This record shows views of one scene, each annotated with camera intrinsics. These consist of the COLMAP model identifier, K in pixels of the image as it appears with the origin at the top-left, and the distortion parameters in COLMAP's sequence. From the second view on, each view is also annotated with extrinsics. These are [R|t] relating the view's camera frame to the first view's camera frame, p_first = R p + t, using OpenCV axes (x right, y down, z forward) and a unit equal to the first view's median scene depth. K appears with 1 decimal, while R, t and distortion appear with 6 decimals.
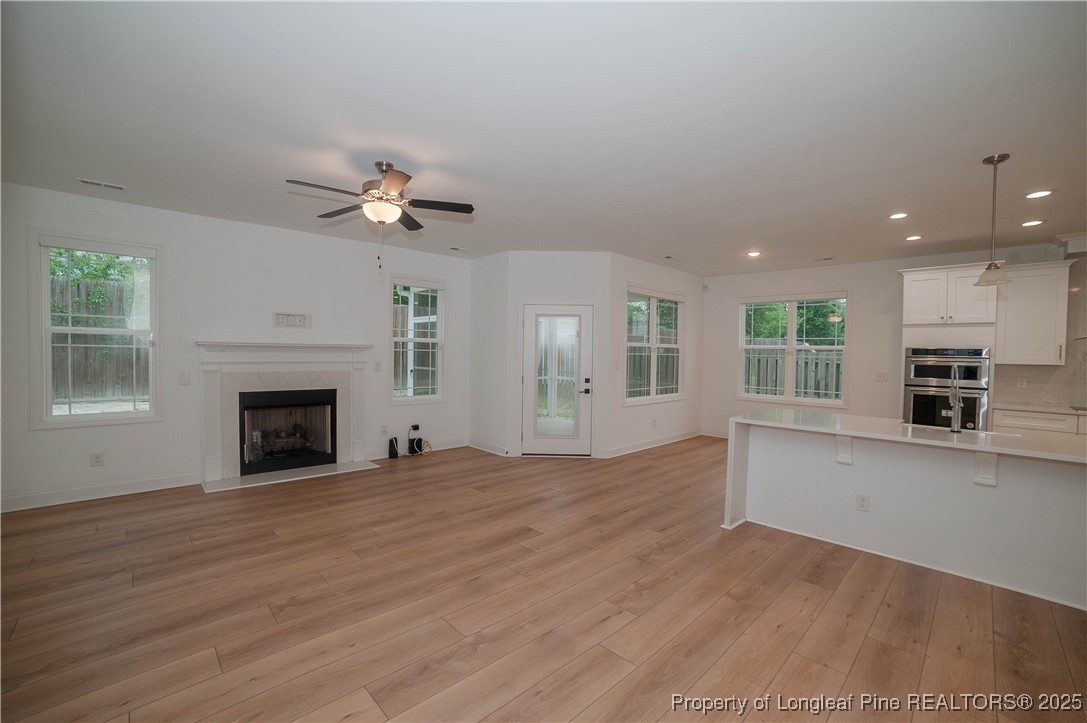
lens RADIAL K [[444.0, 0, 543.5], [0, 444.0, 361.5], [0, 0, 1]] dist [-0.097224, 0.031305]
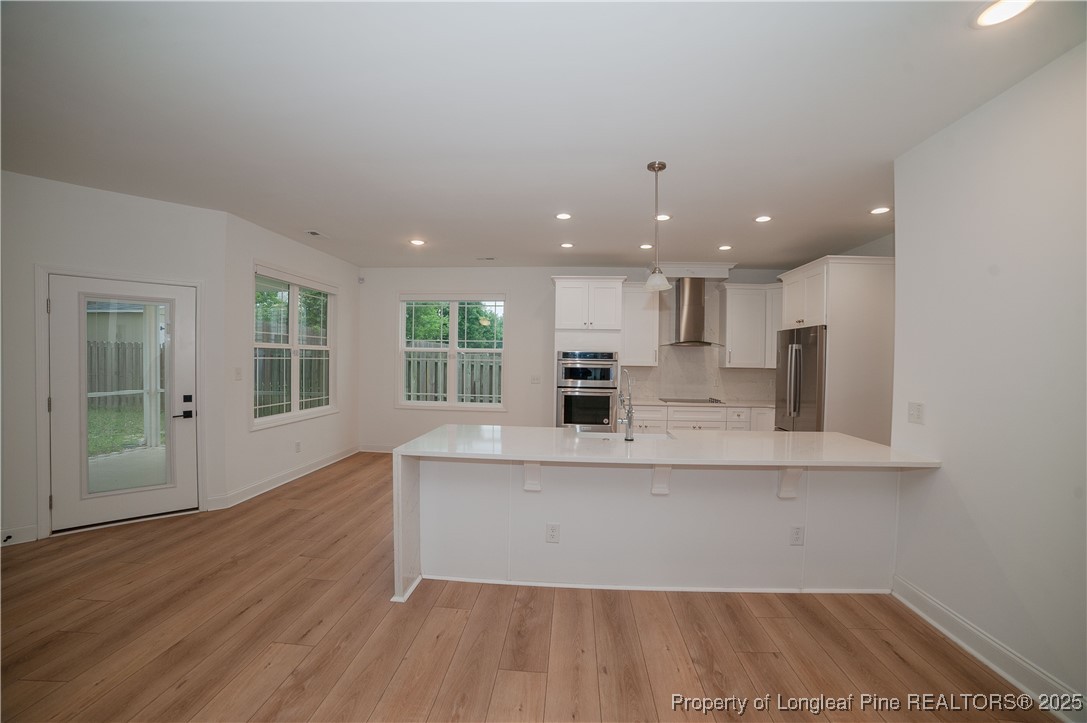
lens RADIAL K [[443.7, 0, 531.3], [0, 443.7, 371.5], [0, 0, 1]] dist [-0.130214, 0.056374]
pose [[0.751129, -0.022687, 0.659766, 0.087664], [0.010285, 0.999690, 0.022667, -0.007944], [-0.660076, -0.010240, 0.751129, 0.217704]]
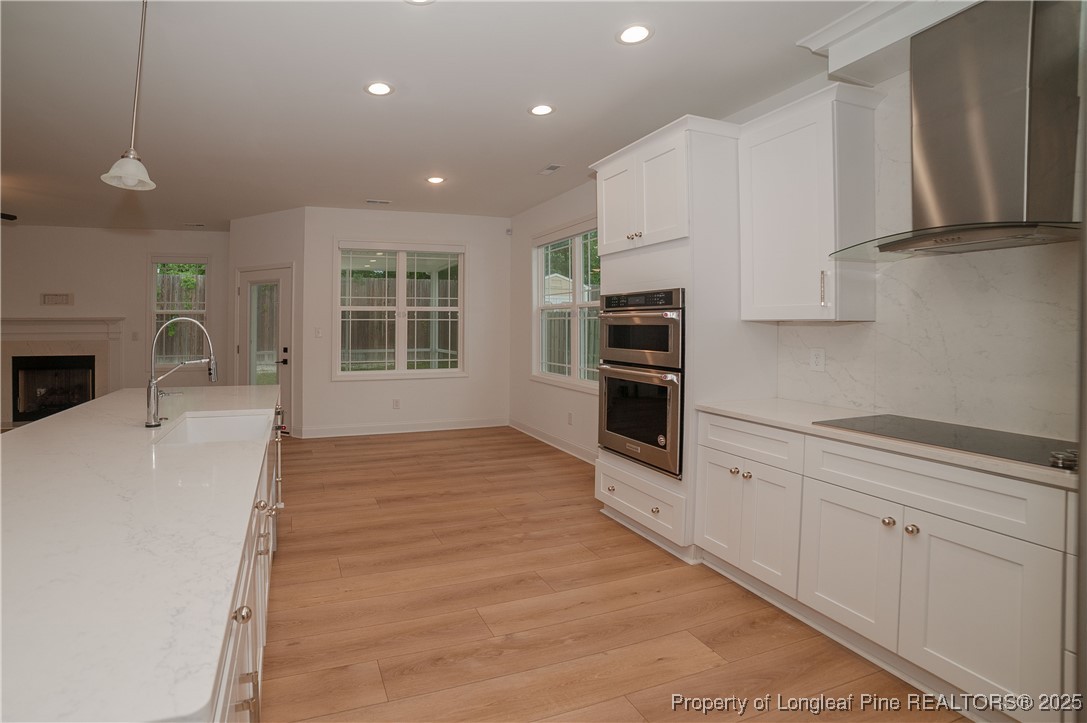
lens RADIAL K [[475.7, 0, 460.4], [0, 475.7, 328.2], [0, 0, 1]] dist [-0.058271, 0.000185]
pose [[0.910748, -0.013357, -0.412747, 0.963831], [0.005573, 0.999783, -0.020057, 0.023532], [0.412925, 0.015966, 0.910625, 0.335563]]
